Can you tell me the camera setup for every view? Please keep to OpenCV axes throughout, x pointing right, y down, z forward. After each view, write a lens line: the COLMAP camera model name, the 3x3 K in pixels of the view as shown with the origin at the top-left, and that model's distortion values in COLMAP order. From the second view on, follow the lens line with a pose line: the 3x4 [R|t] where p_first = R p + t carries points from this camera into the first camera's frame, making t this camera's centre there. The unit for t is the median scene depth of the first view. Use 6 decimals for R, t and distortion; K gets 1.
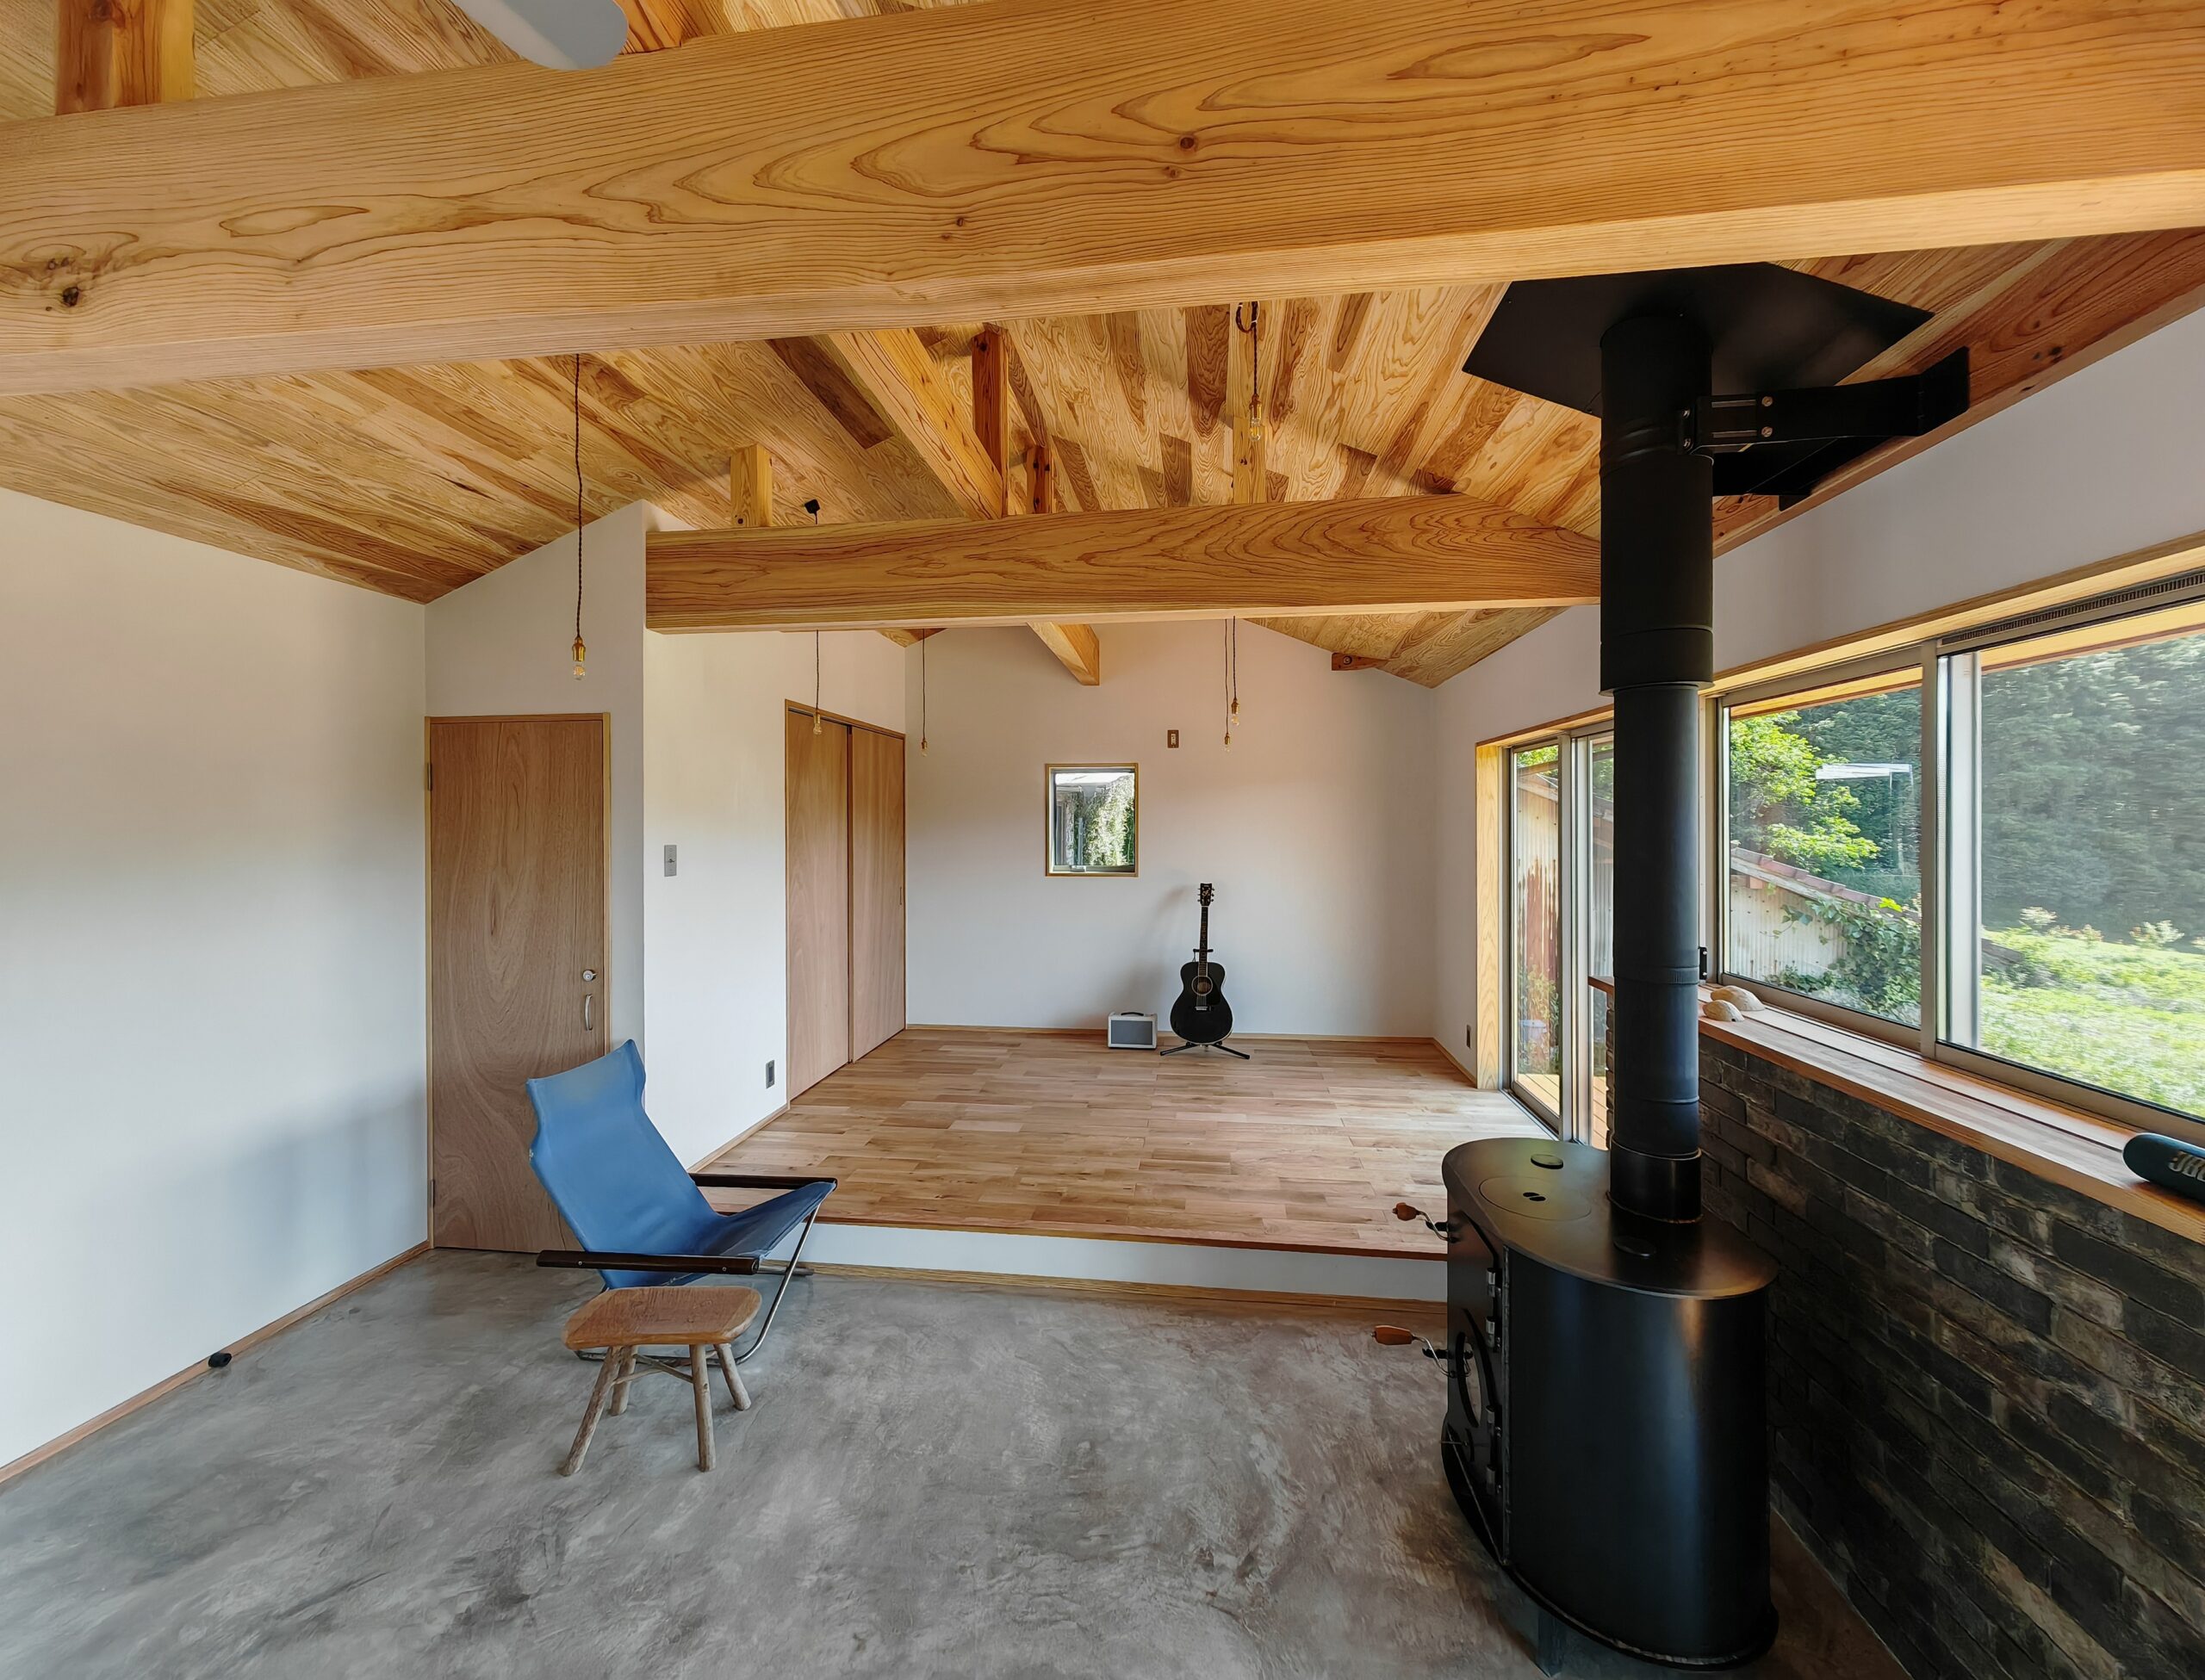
lens RADIAL K [[849.8, 0, 1107.1], [0, 849.8, 825.8], [0, 0, 1]] dist [0.001365, 0.000387]
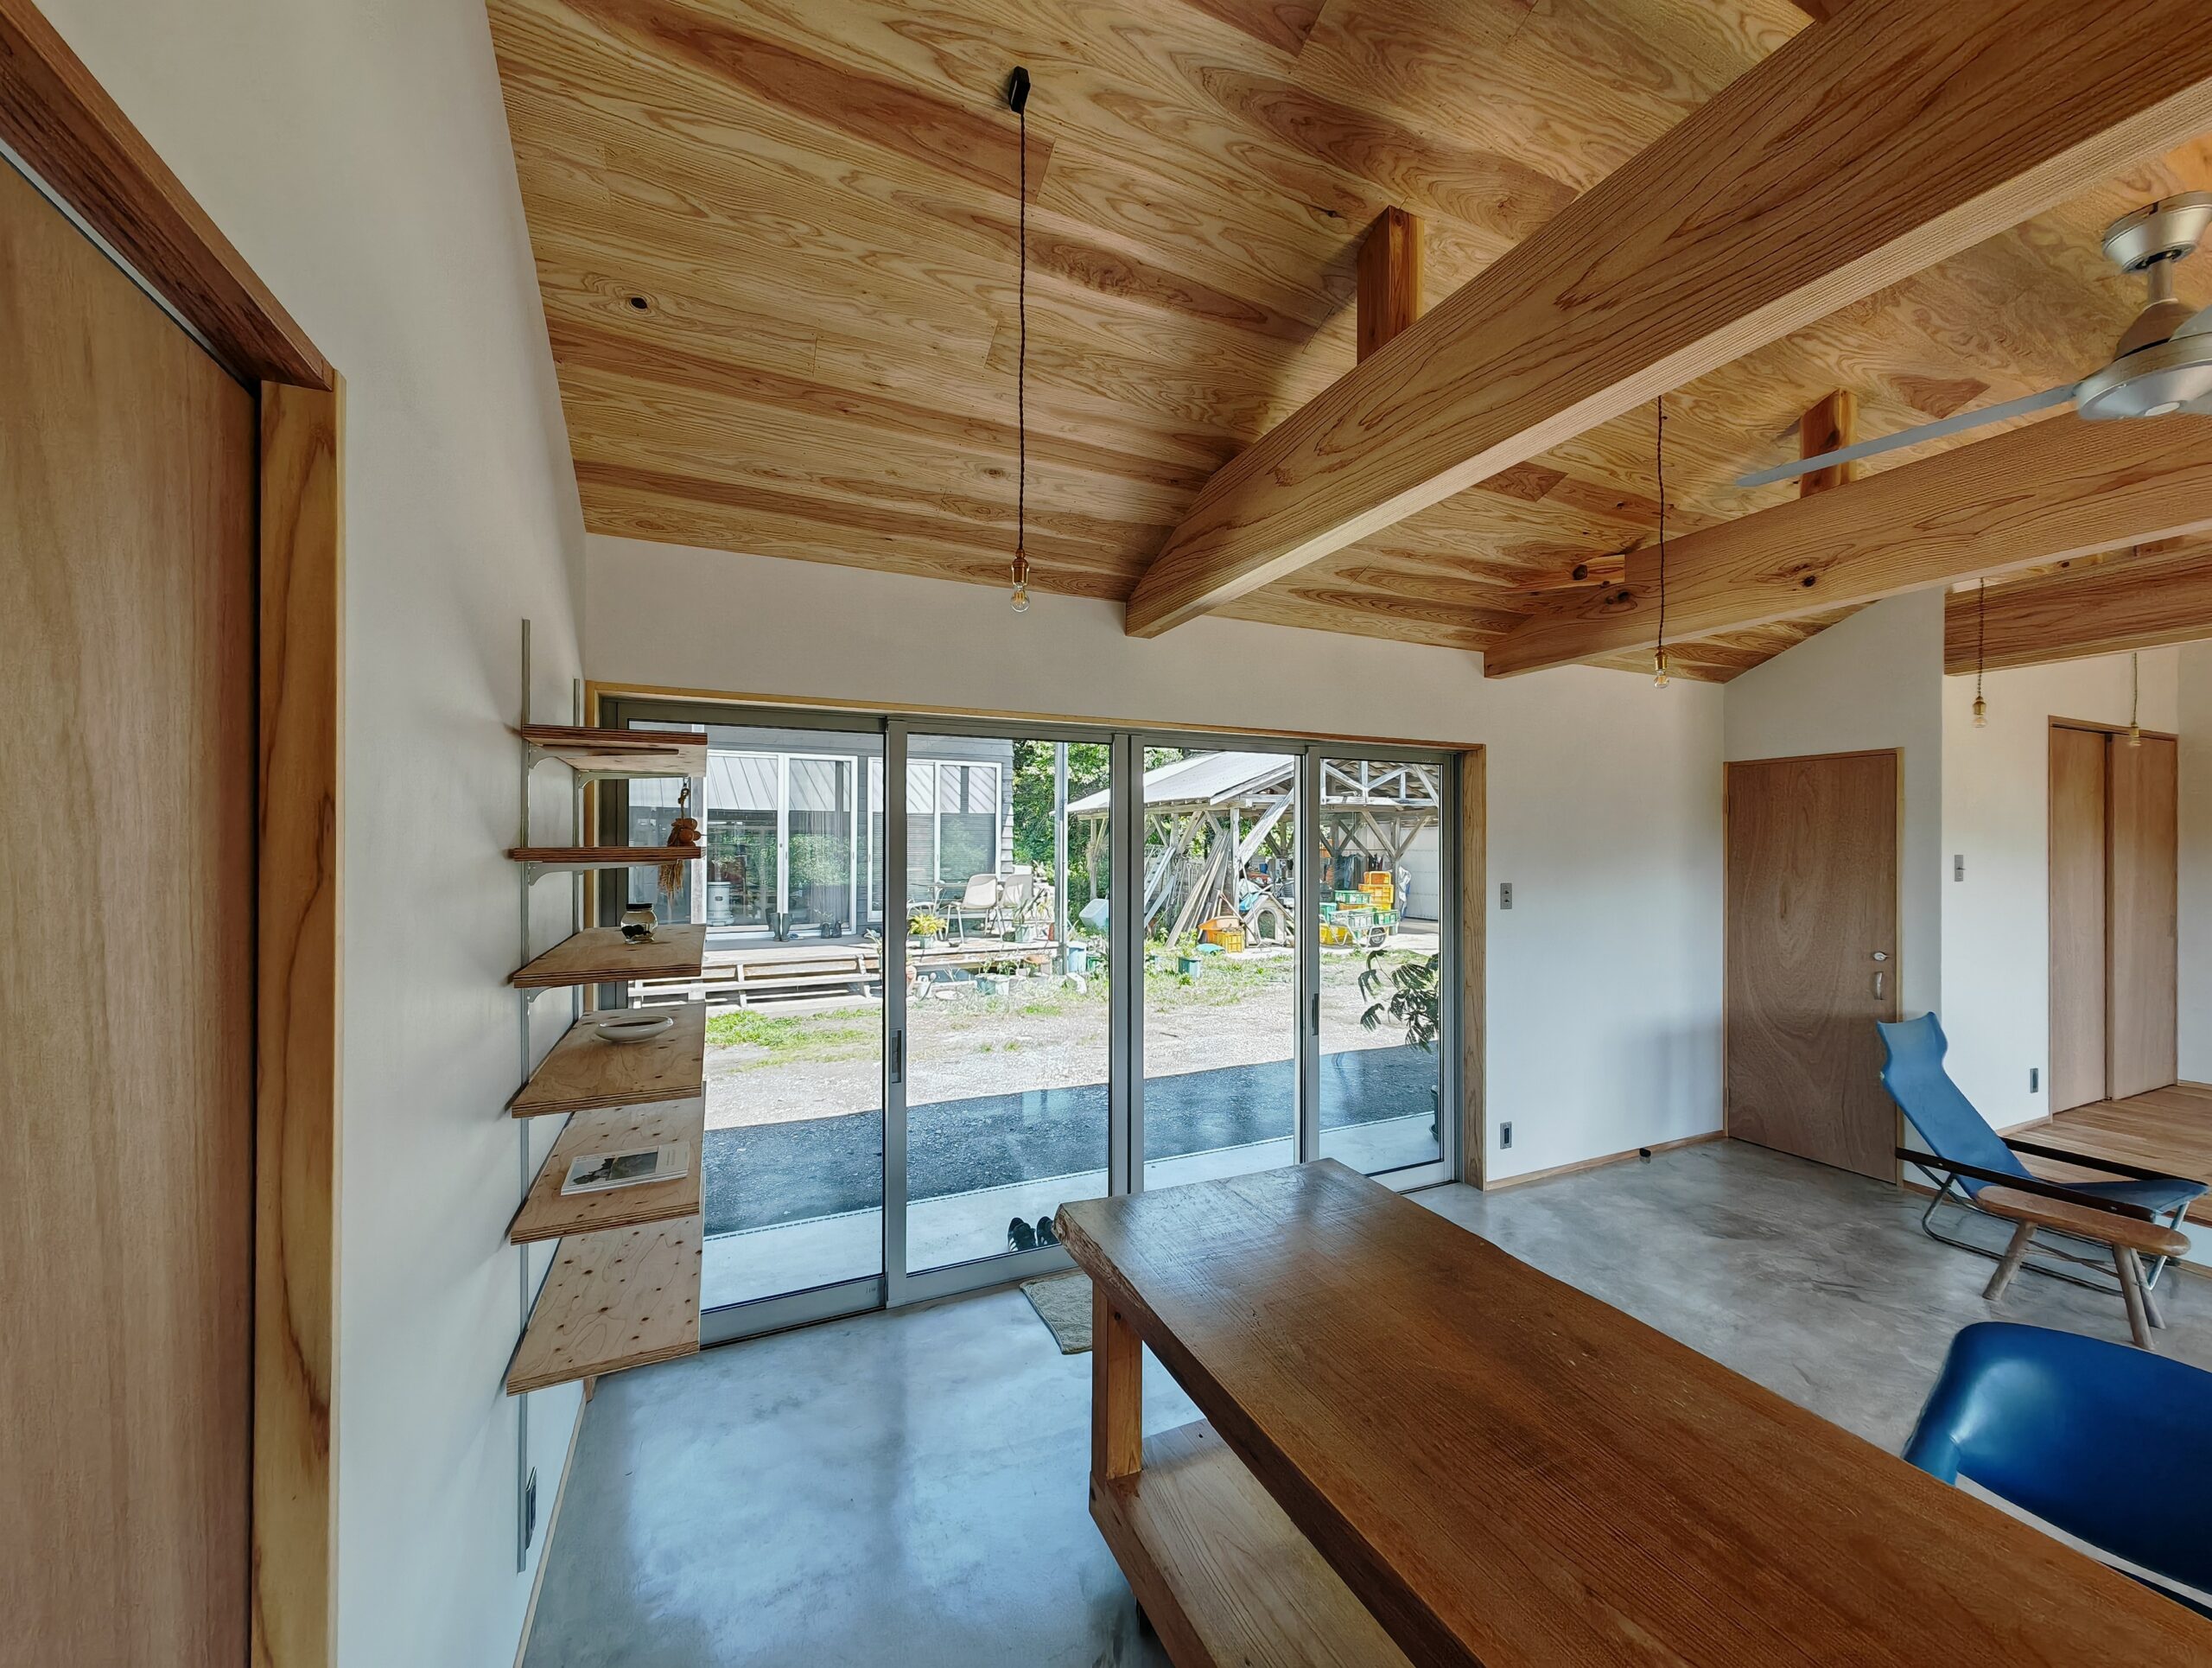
lens RADIAL K [[845.9, 0, 1091.9], [0, 845.9, 842.3], [0, 0, 1]] dist [0.003519, -0.000215]
pose [[0.517434, 0.001620, -0.855721, -0.141545], [-0.008403, 0.999960, -0.003188, 0.020991], [0.855682, 0.008840, 0.517427, -0.688024]]
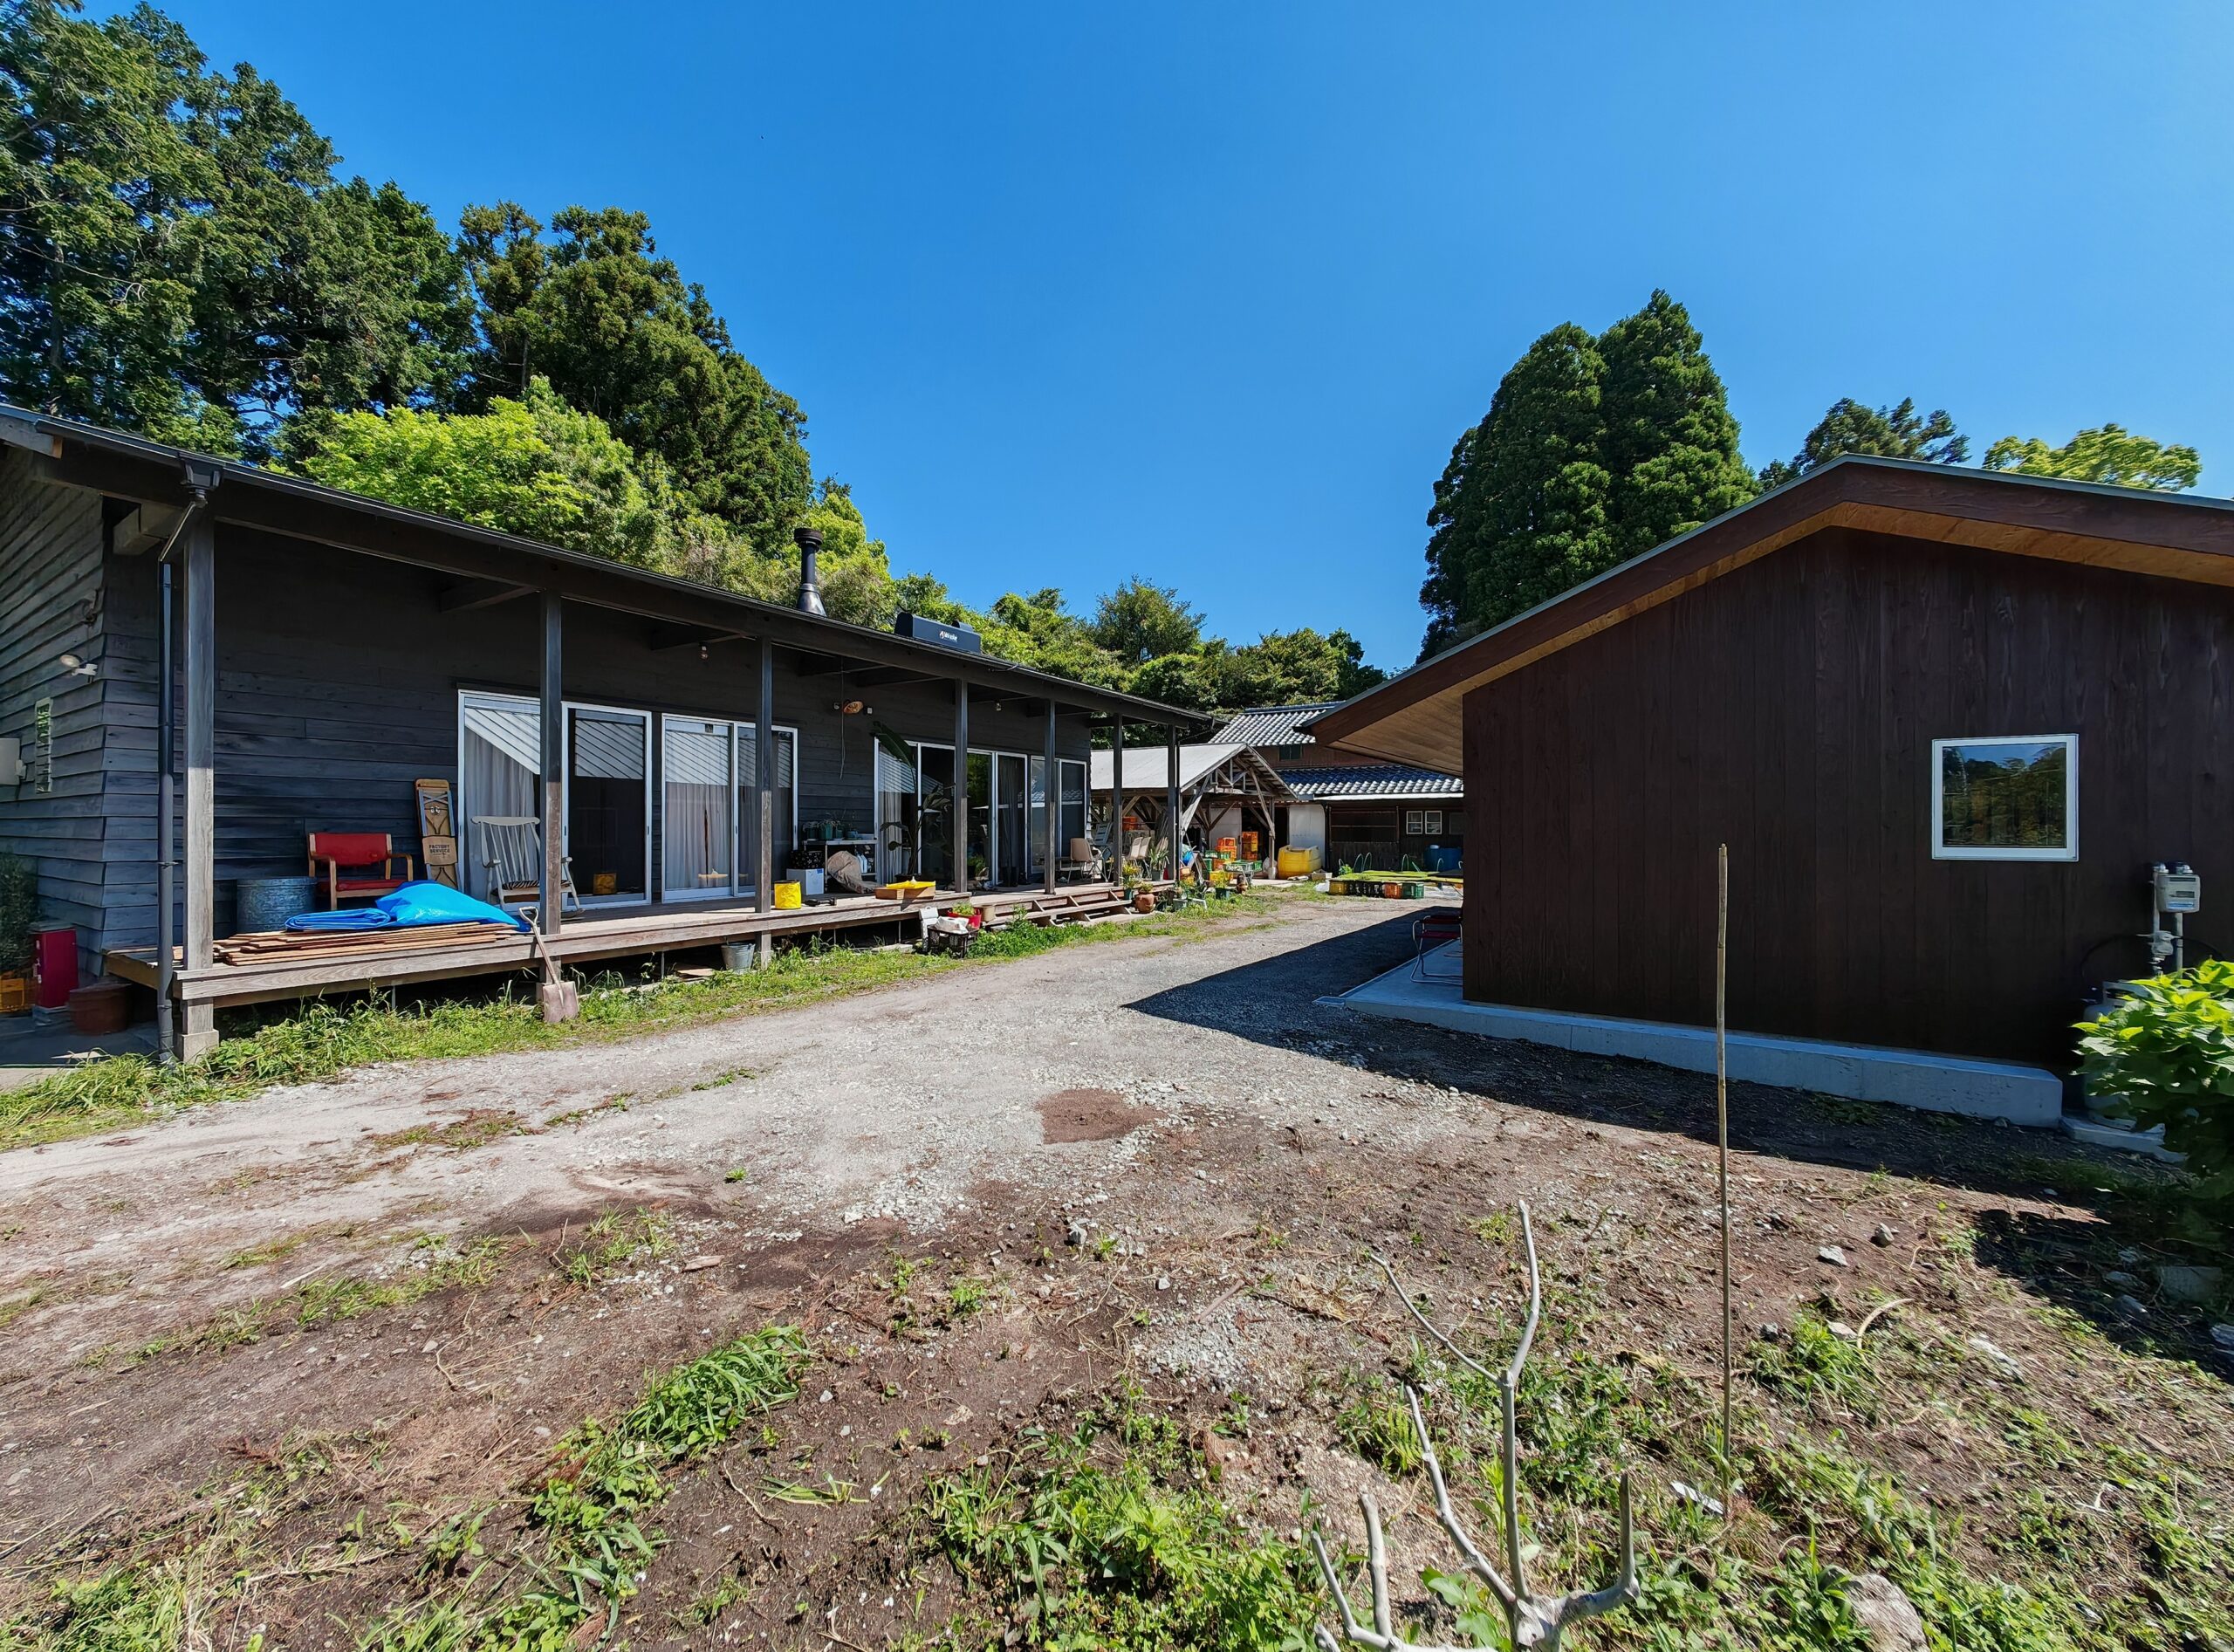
lens RADIAL K [[854.2, 0, 1108.5], [0, 854.2, 822.7], [0, 0, 1]] dist [0.003519, -0.000215]
pose [[0.890818, 0.002455, -0.454353, -0.979394], [-0.006186, 0.999958, -0.006727, 0.085079], [0.454317, 0.008803, 0.890796, -3.835291]]
